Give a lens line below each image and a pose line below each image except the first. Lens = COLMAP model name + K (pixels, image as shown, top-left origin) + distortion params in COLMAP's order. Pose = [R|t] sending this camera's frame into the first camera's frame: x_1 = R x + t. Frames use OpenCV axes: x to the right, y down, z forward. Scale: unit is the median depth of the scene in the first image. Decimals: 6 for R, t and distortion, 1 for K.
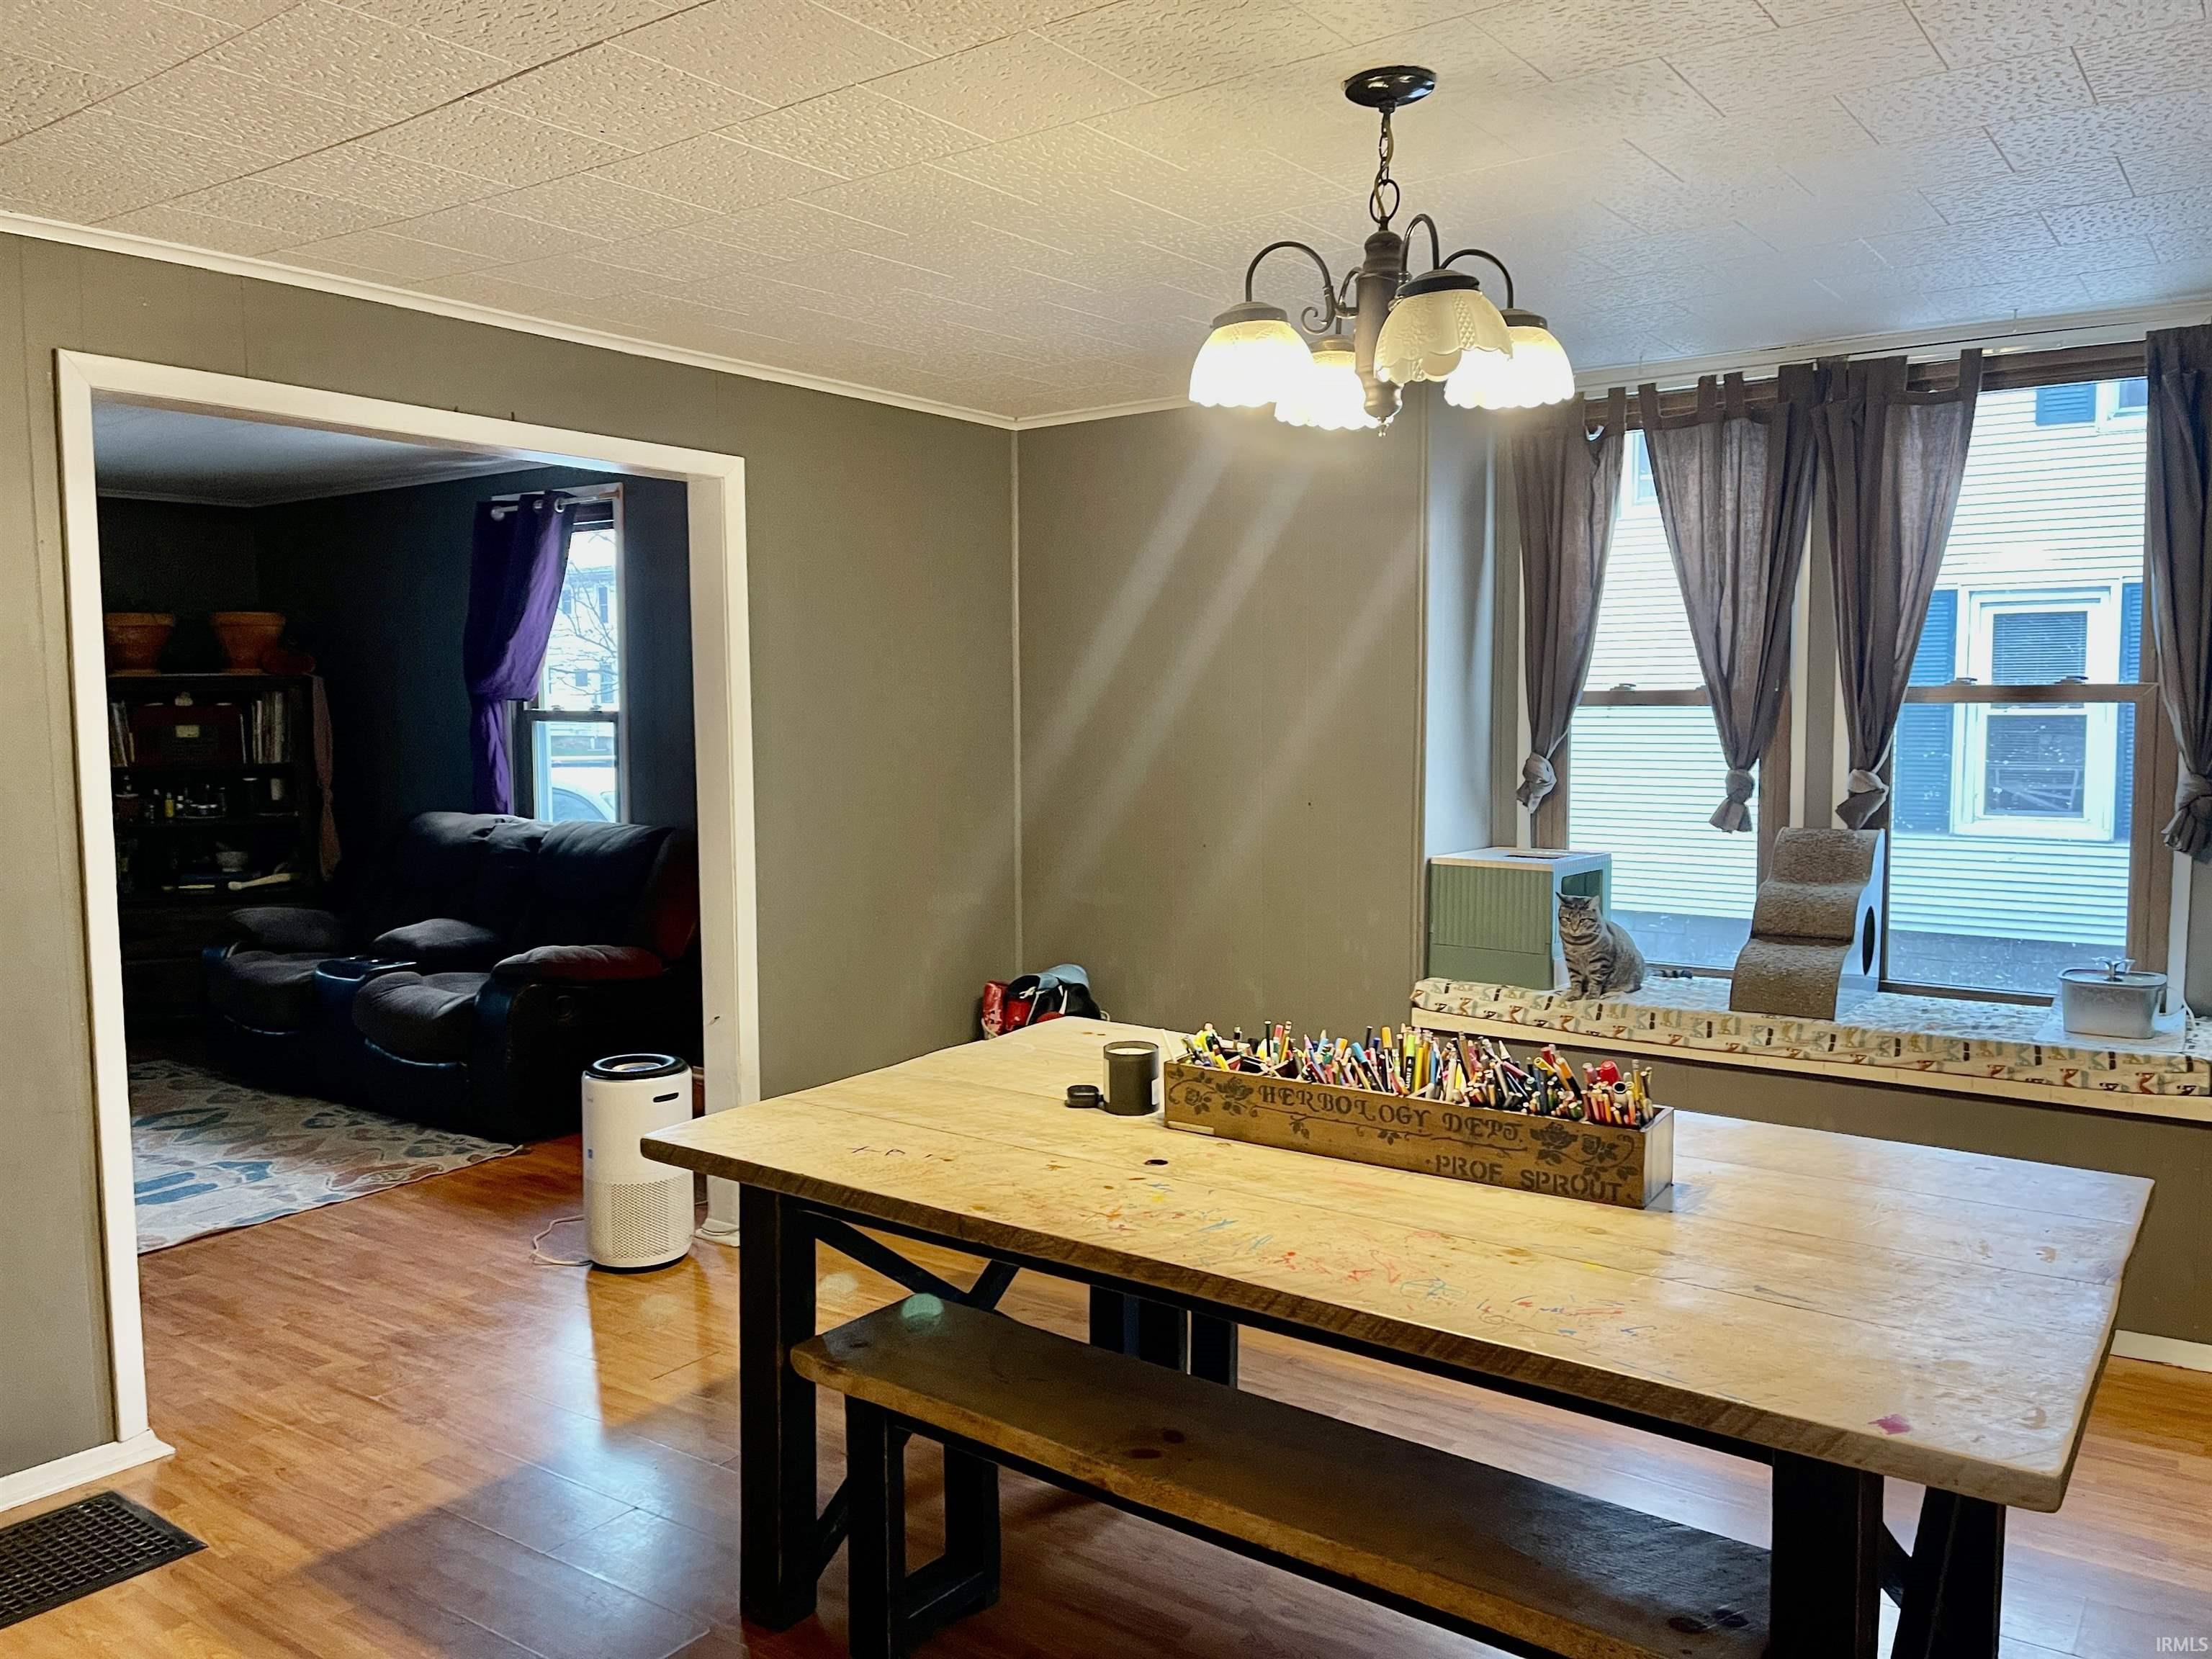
lens RADIAL K [[1664.0, 0, 1088.7], [0, 1664.0, 837.2], [0, 0, 1]] dist [0.080870, -0.102922]
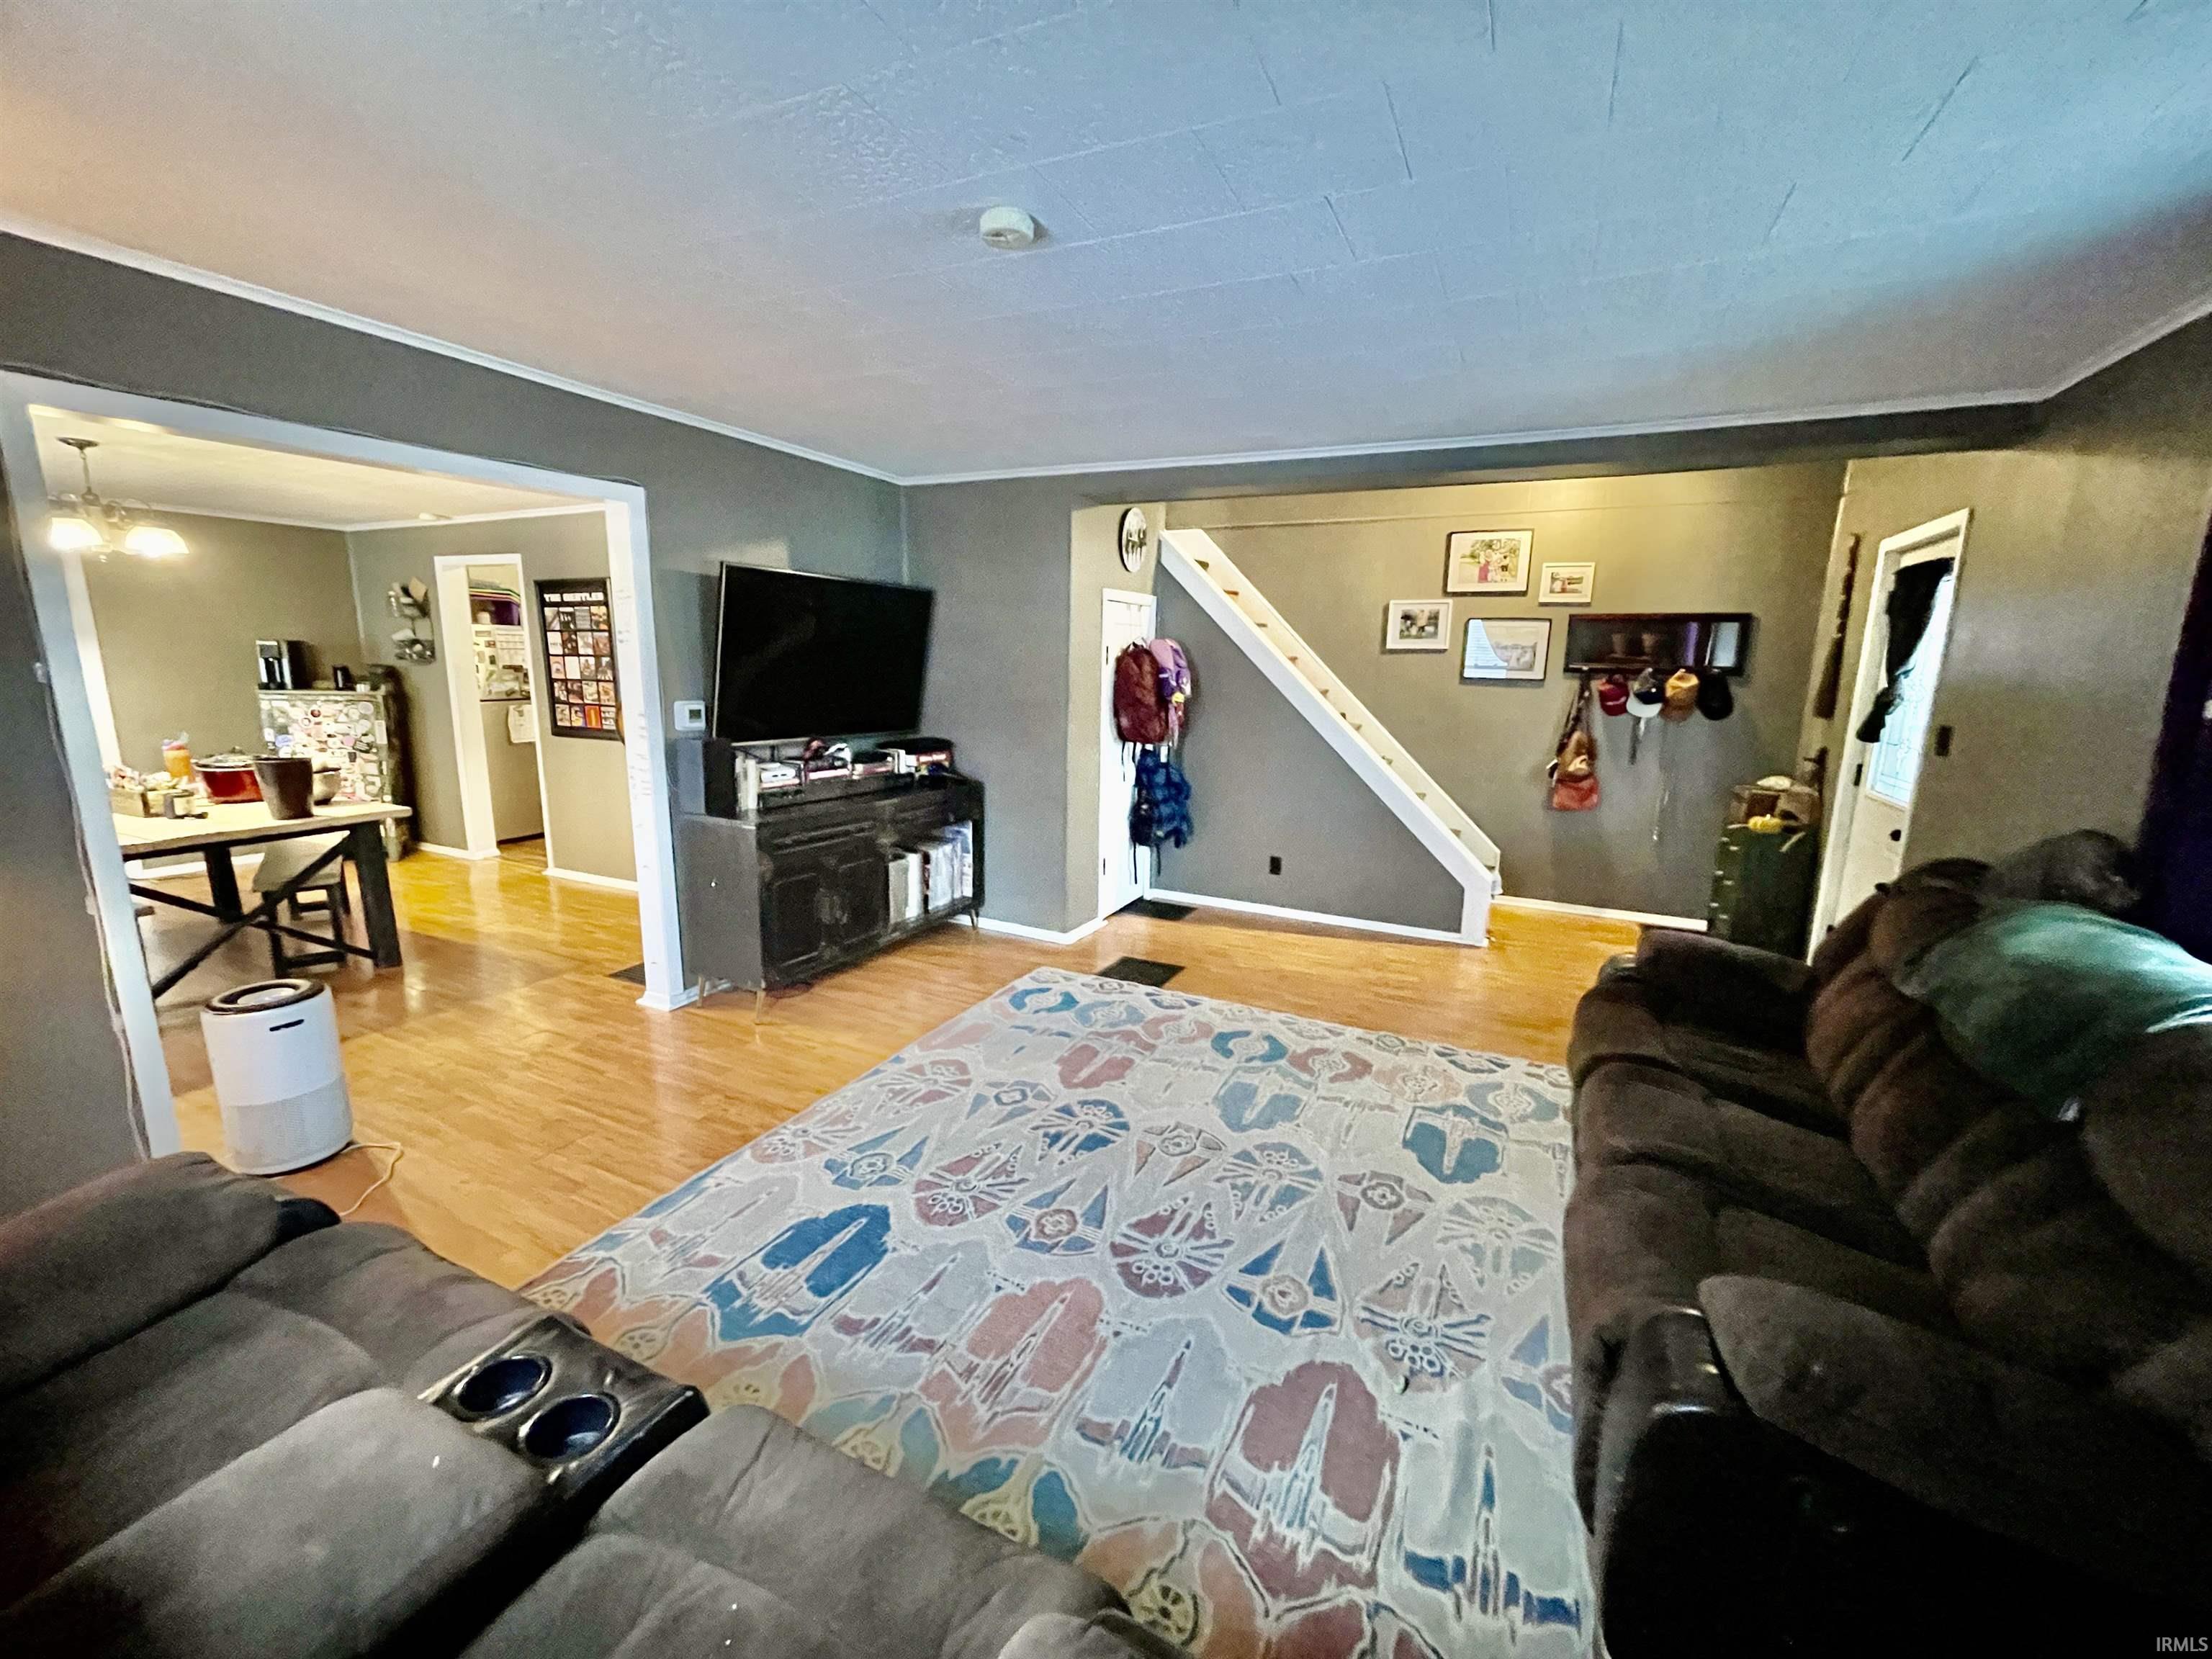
lens RADIAL K [[890.6, 0, 1097.1], [0, 890.6, 834.4], [0, 0, 1]] dist [-0.000932, -0.000469]
pose [[-0.985571, 0.028577, -0.166830, -0.765730], [-0.019806, 0.959403, 0.281342, -0.151144], [0.168097, 0.280587, -0.944994, 1.732521]]
